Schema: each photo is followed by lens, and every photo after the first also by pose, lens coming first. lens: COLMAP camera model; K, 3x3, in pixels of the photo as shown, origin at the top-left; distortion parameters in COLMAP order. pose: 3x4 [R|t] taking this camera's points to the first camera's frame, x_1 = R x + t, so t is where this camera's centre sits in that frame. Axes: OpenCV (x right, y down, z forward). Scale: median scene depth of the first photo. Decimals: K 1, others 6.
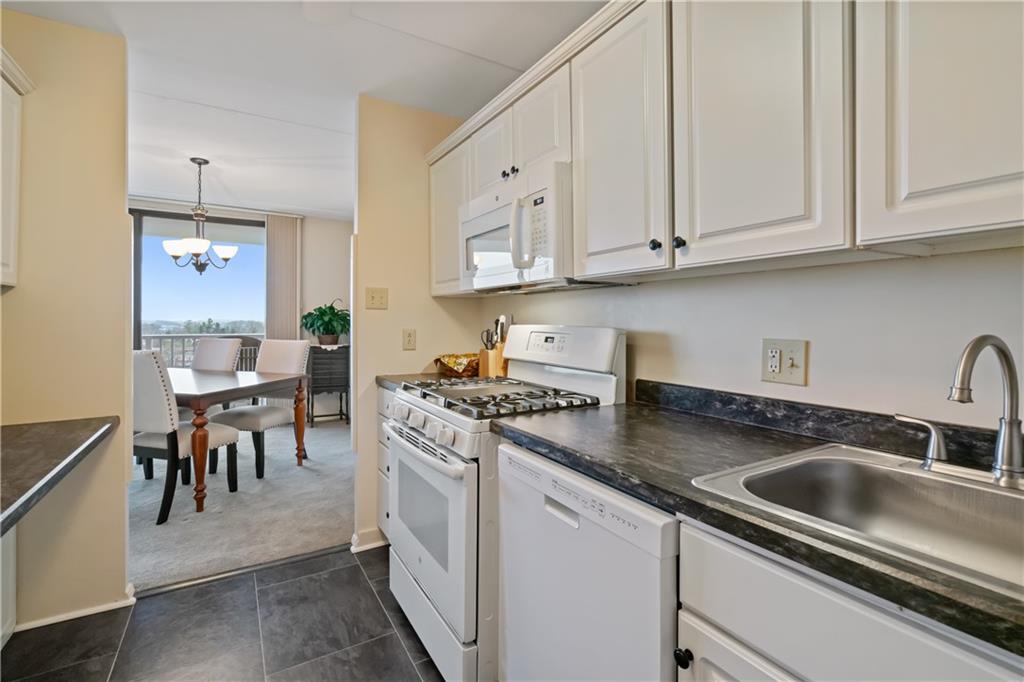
lens RADIAL K [[465.4, 0, 504.7], [0, 465.4, 331.3], [0, 0, 1]] dist [-0.000397, -0.000189]
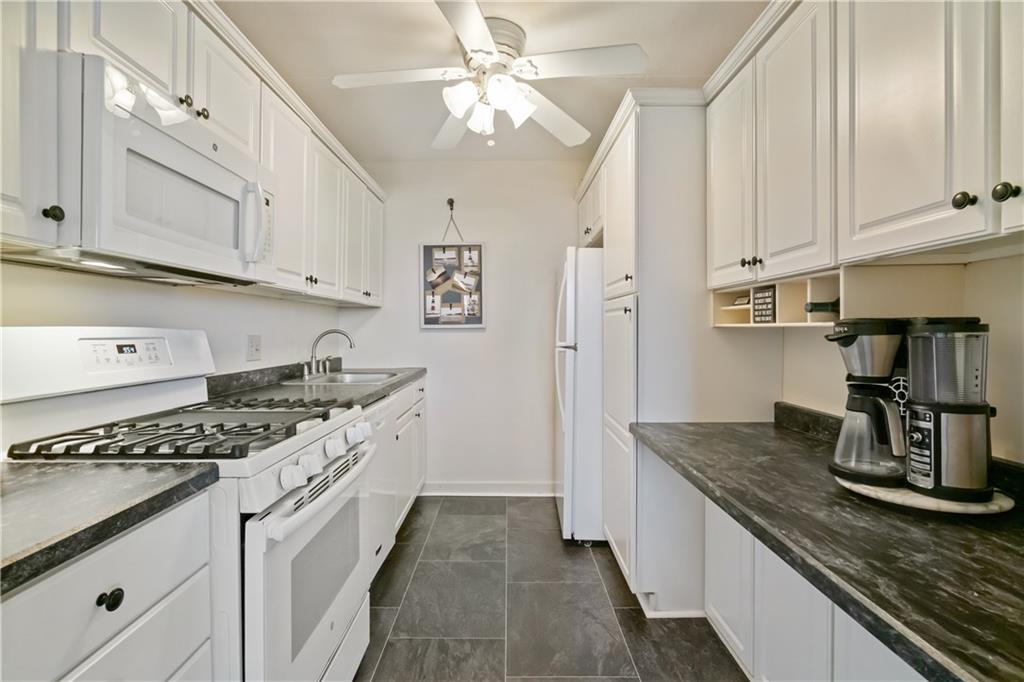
lens RADIAL K [[465.4, 0, 504.7], [0, 465.4, 331.3], [0, 0, 1]] dist [-0.000397, -0.000189]
pose [[-0.857379, -0.006802, 0.514641, -0.972348], [0.002796, 0.999836, 0.017874, -0.024101], [-0.514678, 0.016764, -0.857219, 1.746402]]
